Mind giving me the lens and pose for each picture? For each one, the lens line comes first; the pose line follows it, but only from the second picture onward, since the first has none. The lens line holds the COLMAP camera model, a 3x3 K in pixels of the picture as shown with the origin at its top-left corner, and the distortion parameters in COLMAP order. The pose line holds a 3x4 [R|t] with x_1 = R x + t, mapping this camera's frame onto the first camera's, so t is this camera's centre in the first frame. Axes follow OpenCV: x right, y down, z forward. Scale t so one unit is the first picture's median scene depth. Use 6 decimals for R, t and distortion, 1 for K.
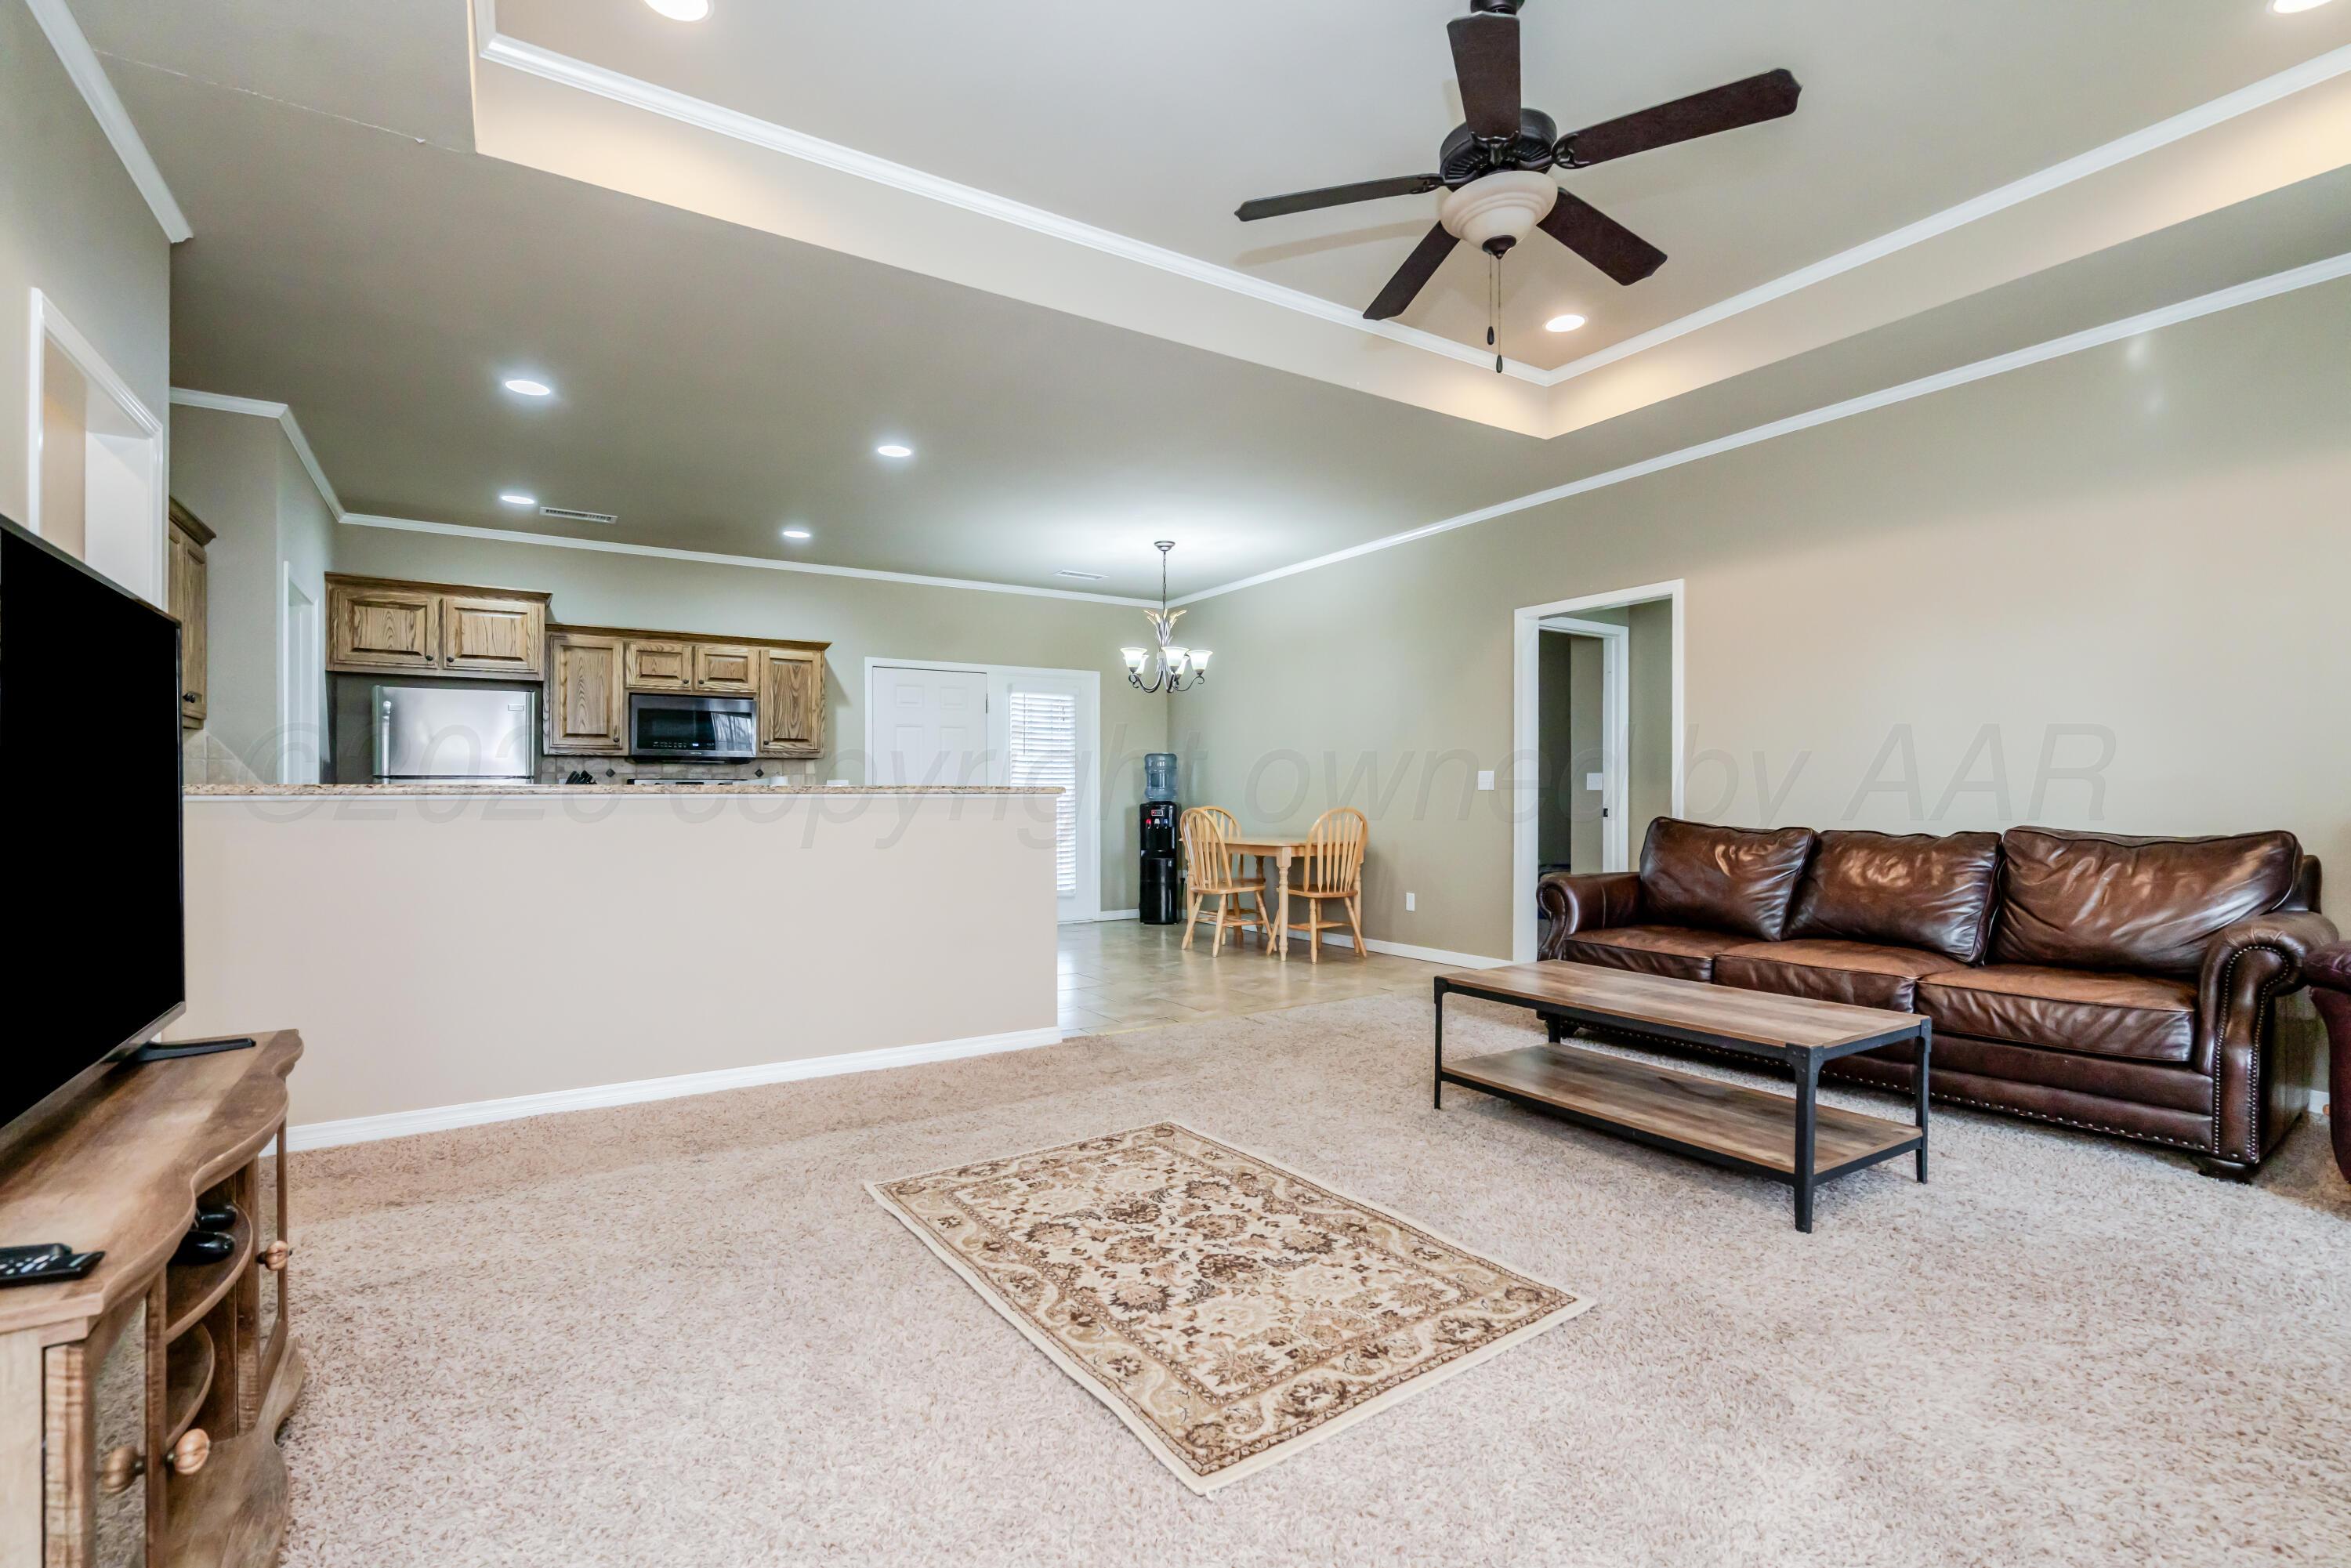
lens RADIAL K [[1065.2, 0, 1166.7], [0, 1065.2, 776.2], [0, 0, 1]] dist [-0.019716, 0.014703]
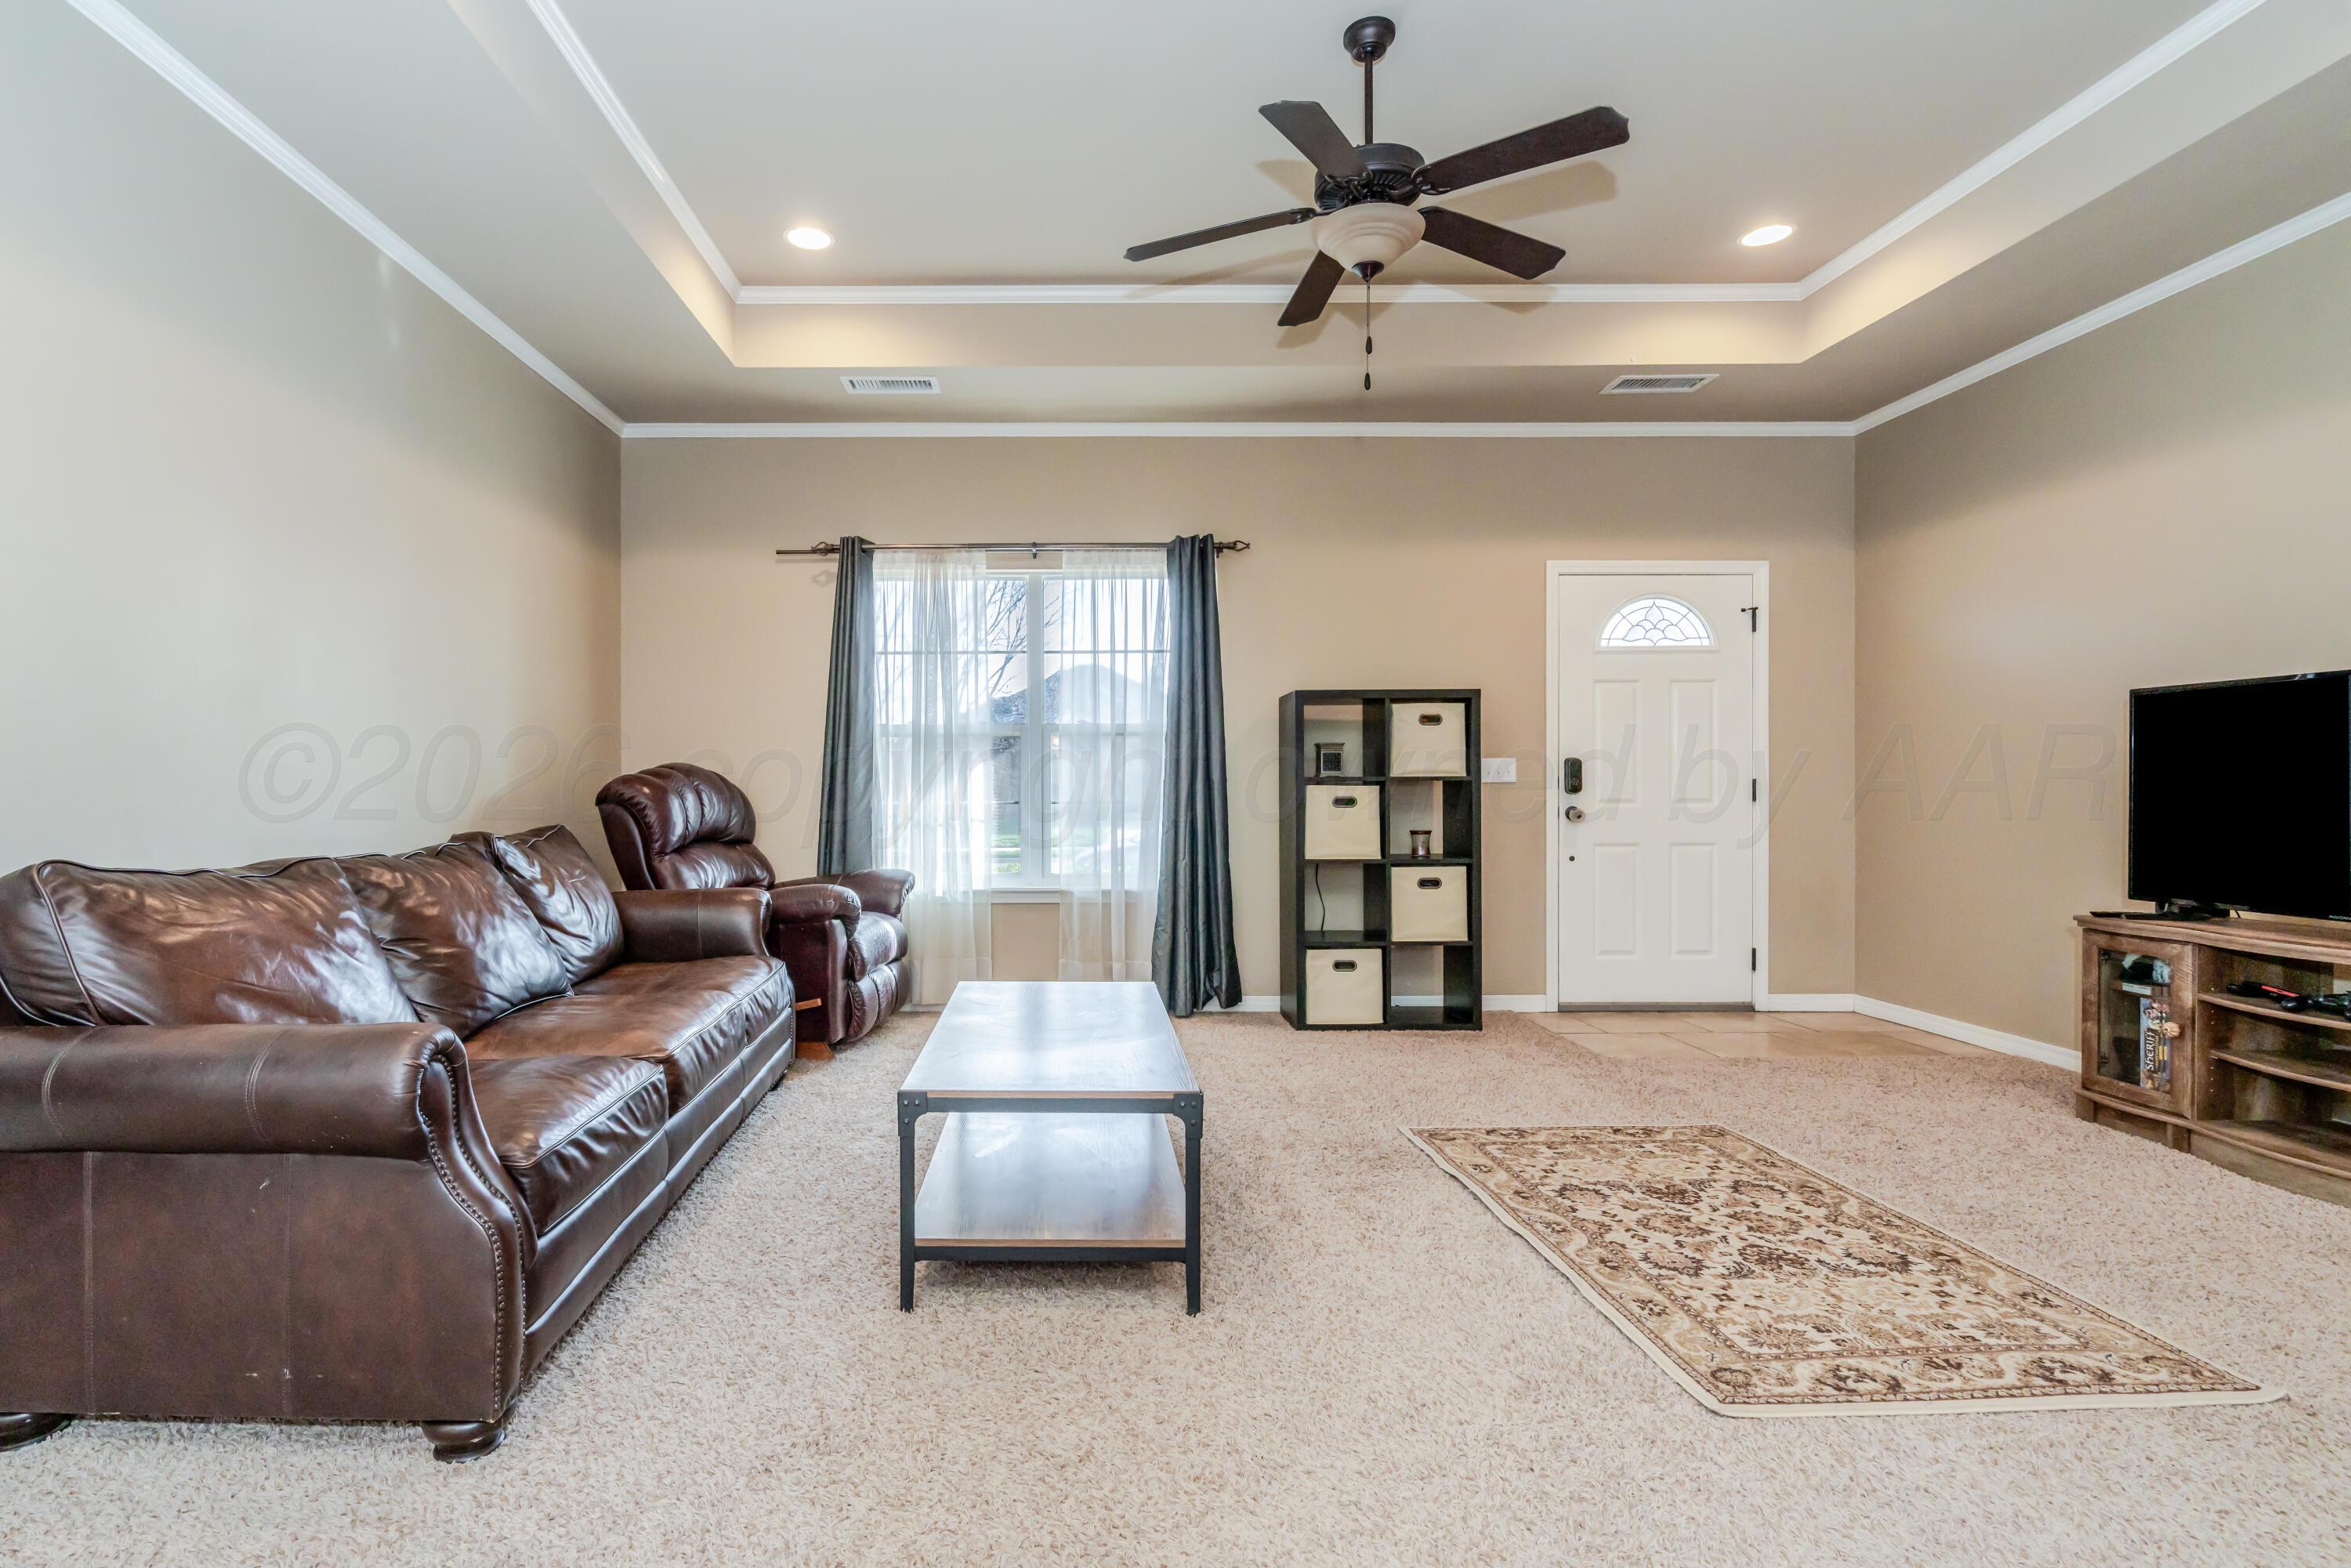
lens RADIAL K [[1106.8, 0, 1061.6], [0, 1106.8, 772.0], [0, 0, 1]] dist [-0.000334, 0.000903]
pose [[-0.848845, 0.012556, 0.528492, -0.017007], [-0.002943, 0.999590, -0.028474, 0.031479], [-0.528633, -0.025725, -0.848460, 1.890776]]
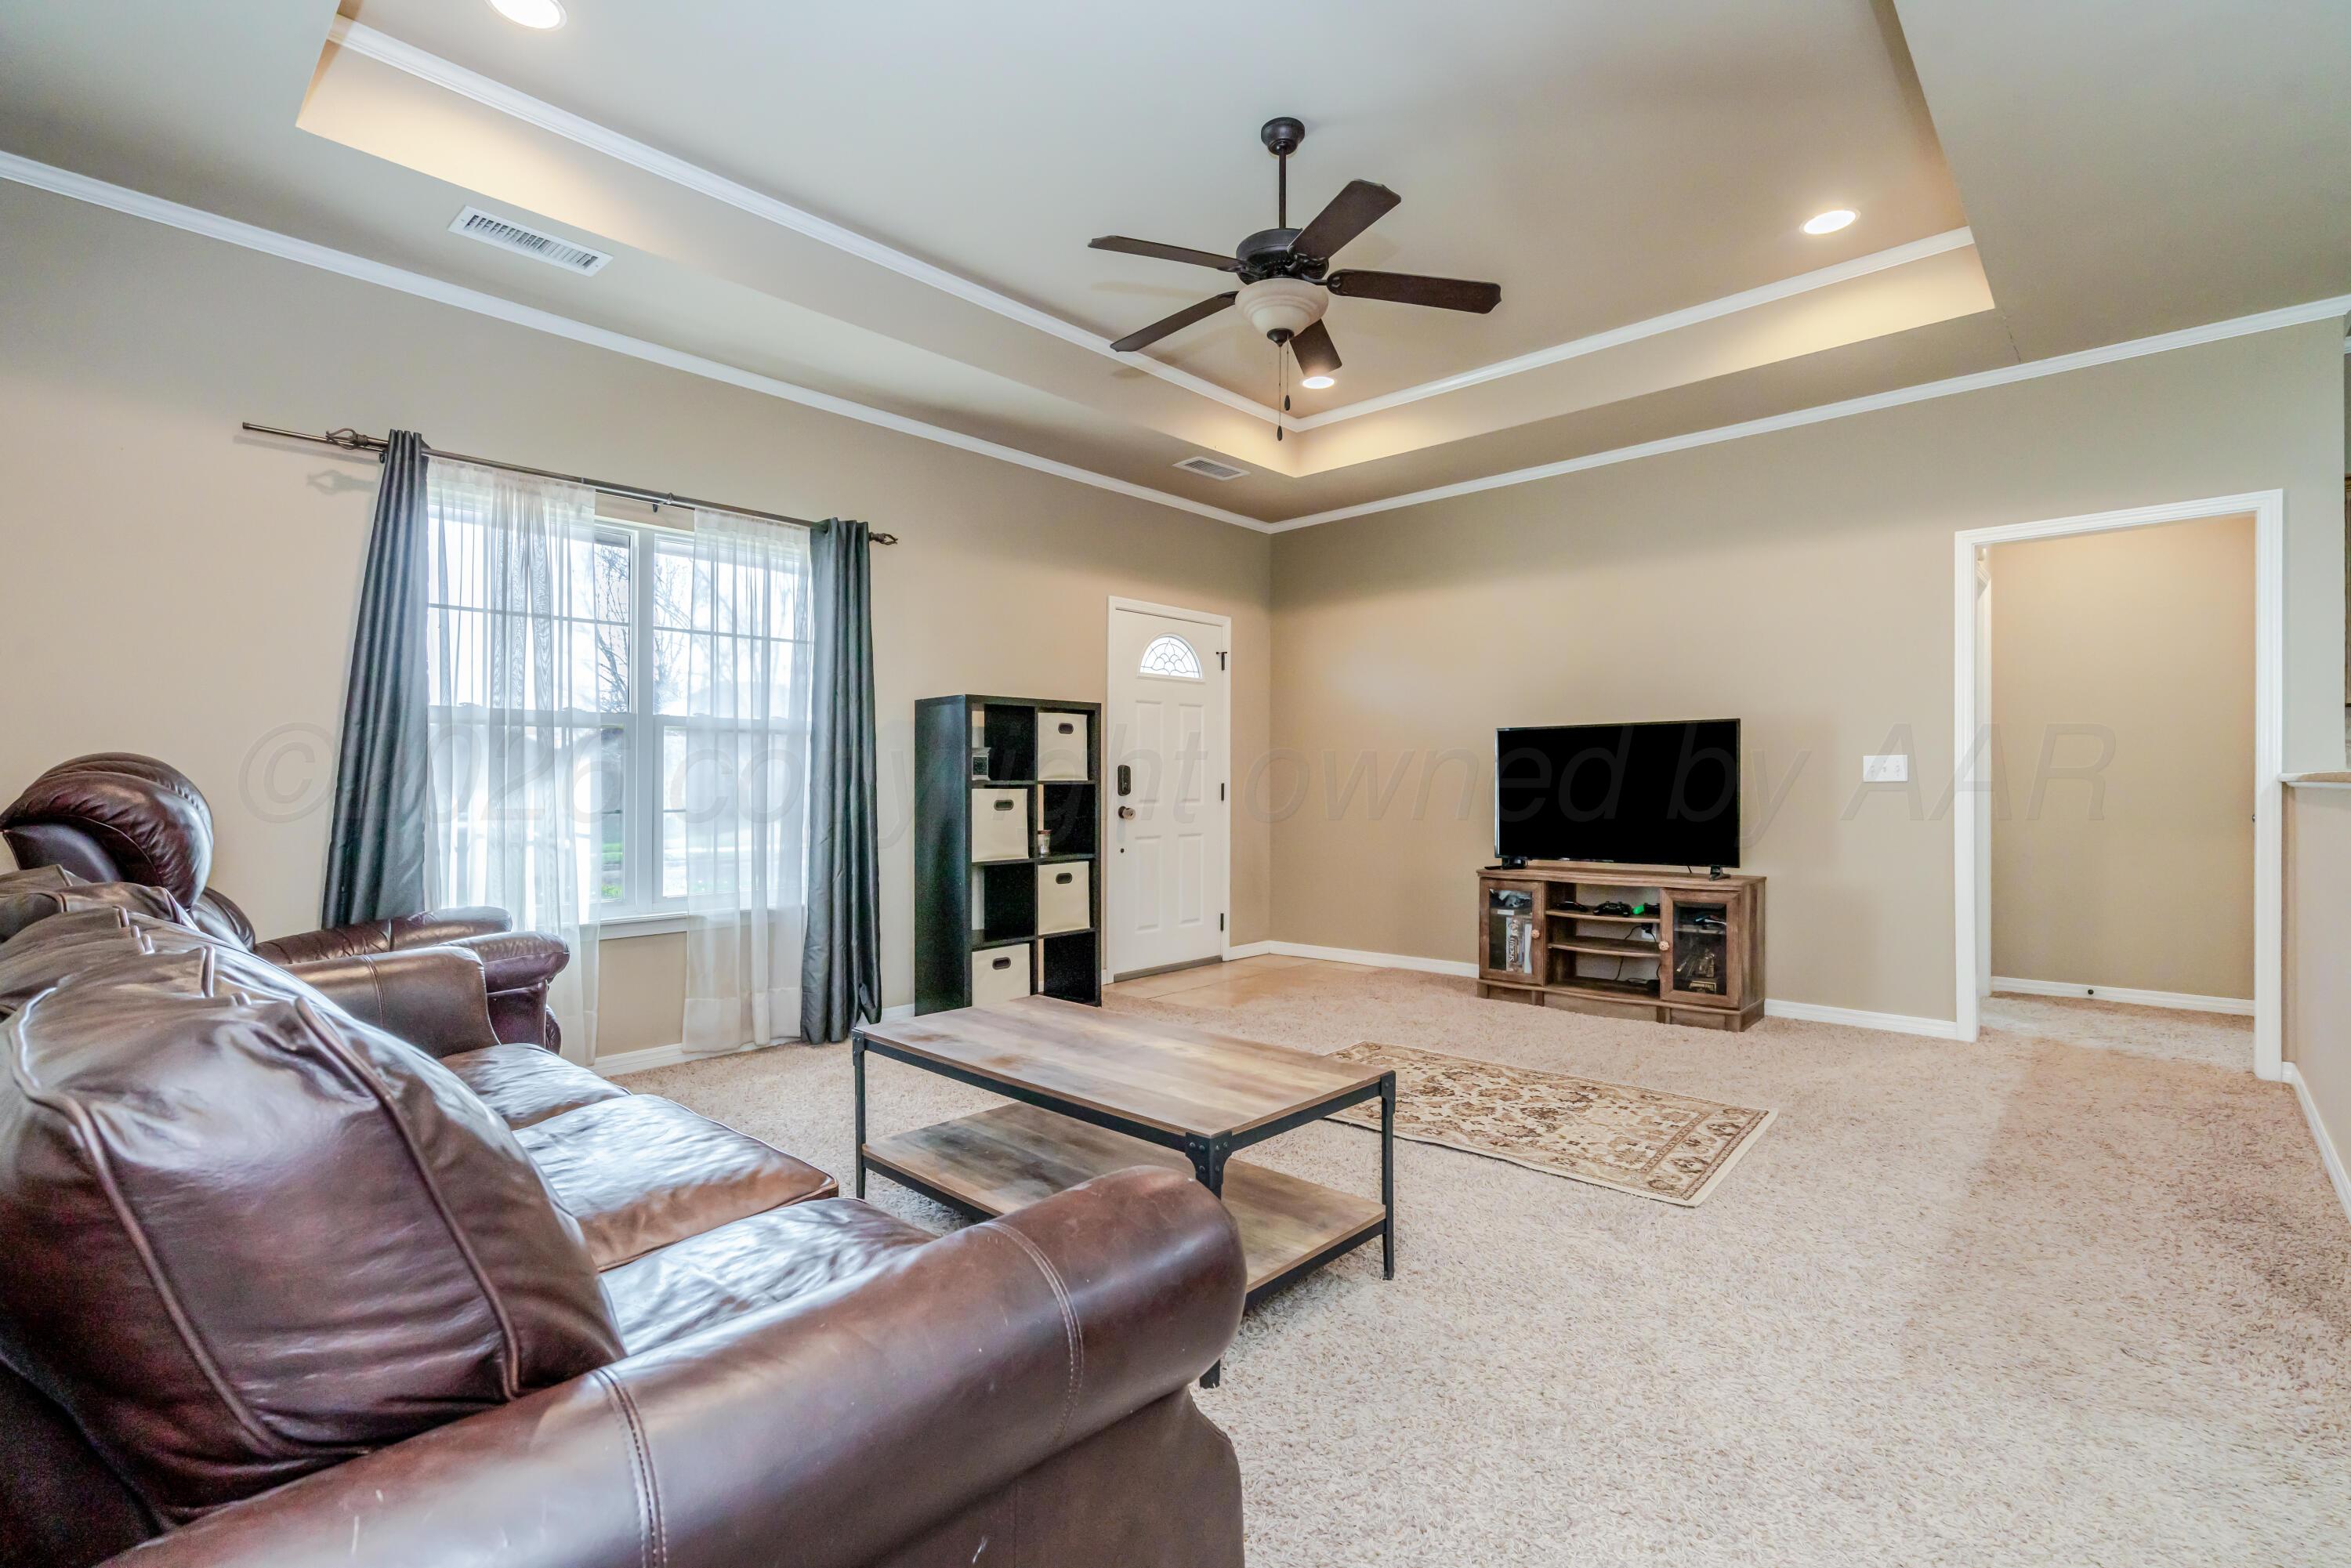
lens RADIAL K [[1065.2, 0, 1166.7], [0, 1065.2, 776.2], [0, 0, 1]] dist [-0.019716, 0.014703]
pose [[-0.966564, 0.005546, -0.256364, 0.661792], [0.012039, 0.999645, -0.023767, 0.025683], [0.256141, -0.026059, -0.966288, 1.918157]]
